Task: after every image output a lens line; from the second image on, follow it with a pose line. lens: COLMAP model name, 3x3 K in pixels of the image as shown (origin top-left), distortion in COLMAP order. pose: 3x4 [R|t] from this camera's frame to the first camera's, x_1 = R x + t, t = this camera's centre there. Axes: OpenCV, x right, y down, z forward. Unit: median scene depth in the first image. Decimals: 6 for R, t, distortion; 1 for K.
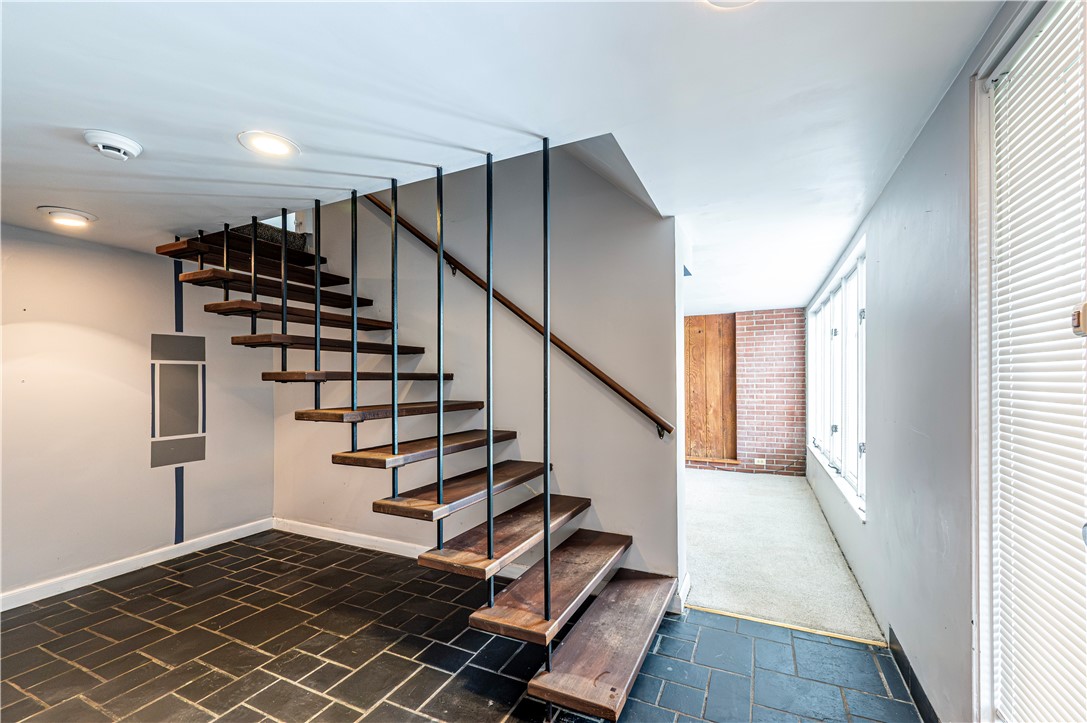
lens RADIAL K [[437.9, 0, 566.2], [0, 437.9, 377.9], [0, 0, 1]] dist [-0.012818, 0.000062]
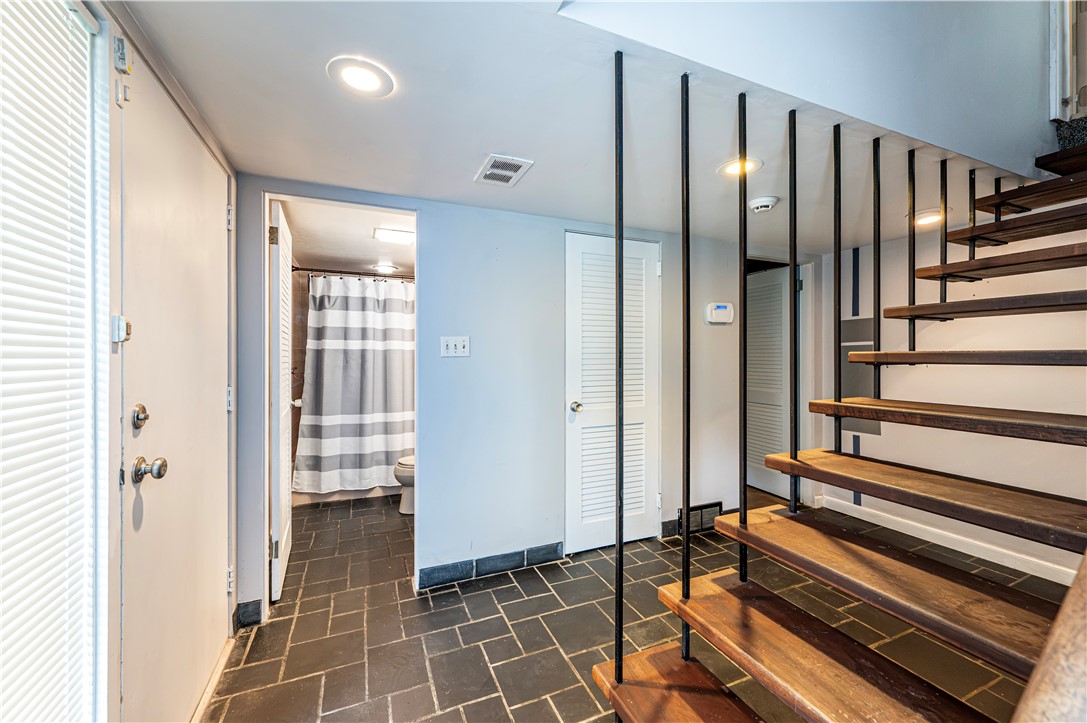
lens RADIAL K [[422.9, 0, 543.2], [0, 422.9, 355.6], [0, 0, 1]] dist [-0.000363, 0.000005]
pose [[-0.678971, 0.008960, -0.734111, 0.451014], [0.016958, 0.999850, -0.003481, -0.017021], [0.733969, -0.014812, -0.679021, 1.104993]]
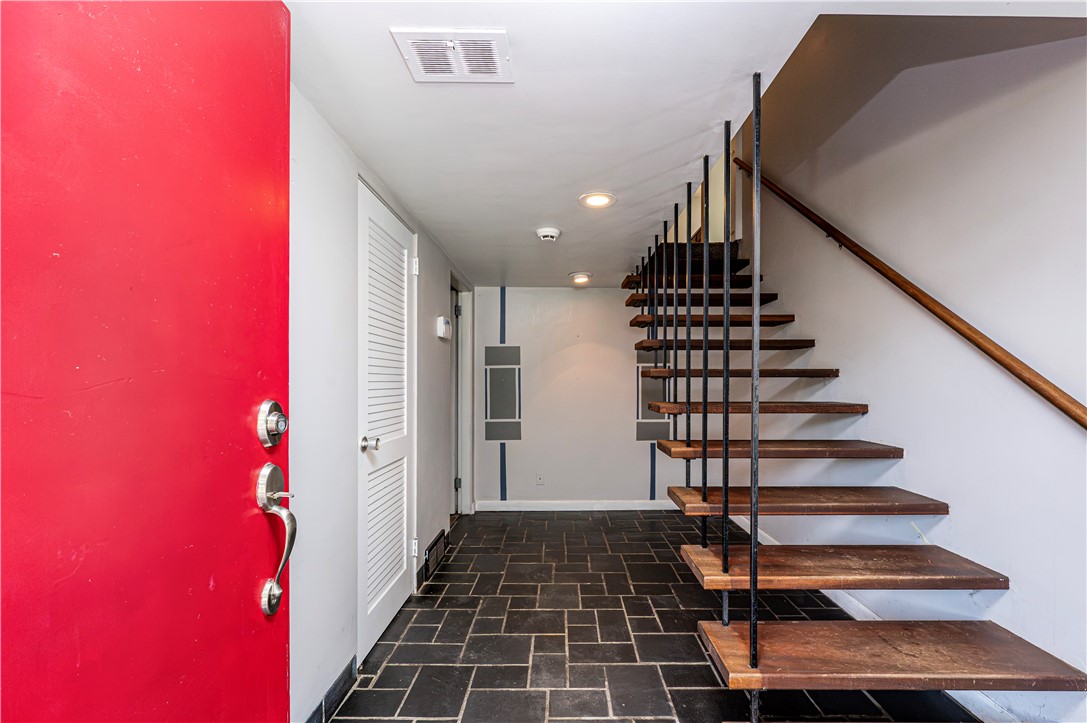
lens RADIAL K [[453.3, 0, 545.0], [0, 453.3, 386.2], [0, 0, 1]] dist [-0.000046, 0.000028]
pose [[0.409482, 0.013875, -0.912213, 0.432298], [0.006470, 0.999815, 0.018112, 0.005073], [0.912295, -0.013319, 0.409317, 0.227053]]
